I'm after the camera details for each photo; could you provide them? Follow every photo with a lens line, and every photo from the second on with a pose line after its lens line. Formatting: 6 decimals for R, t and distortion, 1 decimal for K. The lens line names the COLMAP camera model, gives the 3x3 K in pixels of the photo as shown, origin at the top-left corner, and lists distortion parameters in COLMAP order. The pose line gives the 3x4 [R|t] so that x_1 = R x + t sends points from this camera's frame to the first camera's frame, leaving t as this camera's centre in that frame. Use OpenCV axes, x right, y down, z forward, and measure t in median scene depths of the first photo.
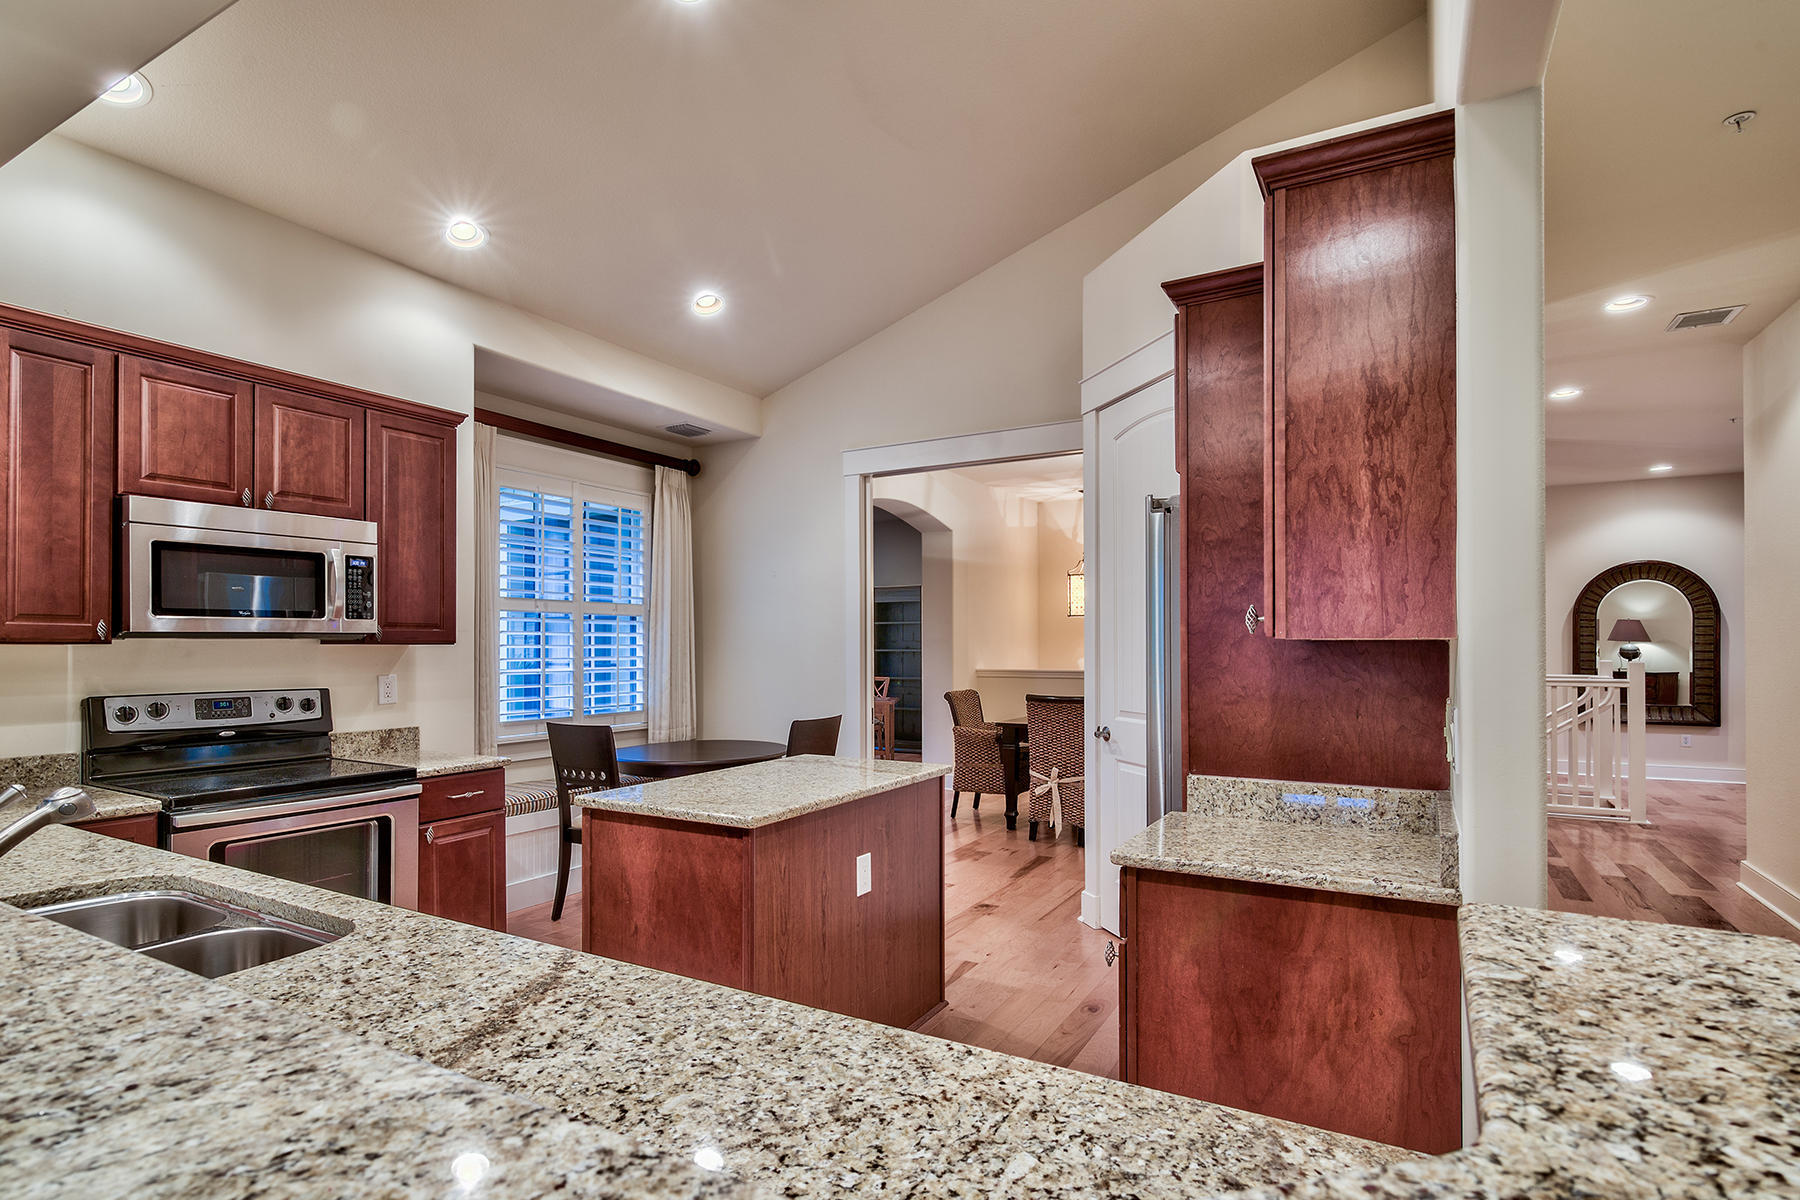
lens RADIAL K [[853.7, 0, 877.9], [0, 853.7, 634.5], [0, 0, 1]] dist [-0.008786, -0.002815]
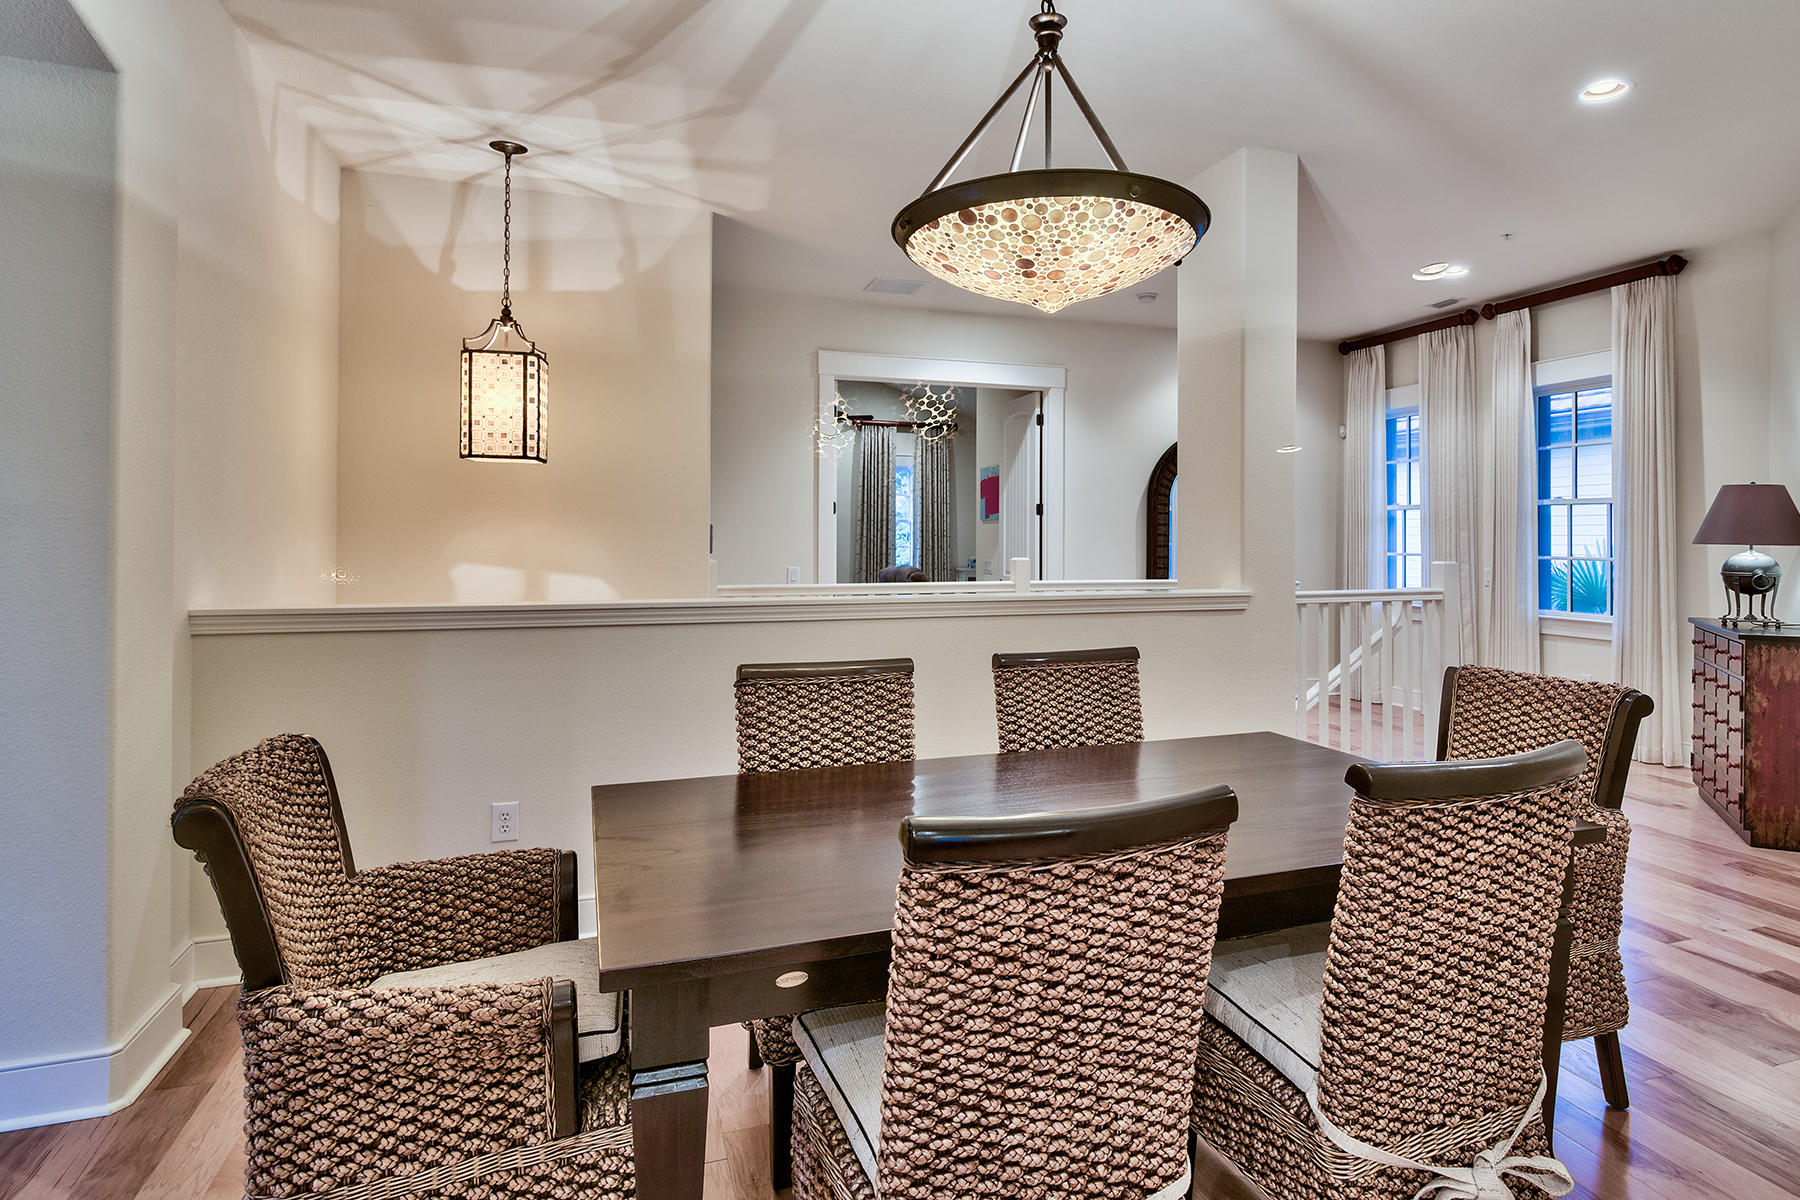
lens RADIAL K [[967.3, 0, 919.2], [0, 967.3, 528.4], [0, 0, 1]] dist [0.003872, -0.000086]
pose [[0.636257, 0.012714, 0.771373, 0.050029], [-0.016129, 0.999865, -0.003177, 0.022393], [-0.771309, -0.010420, 0.636376, 1.604646]]
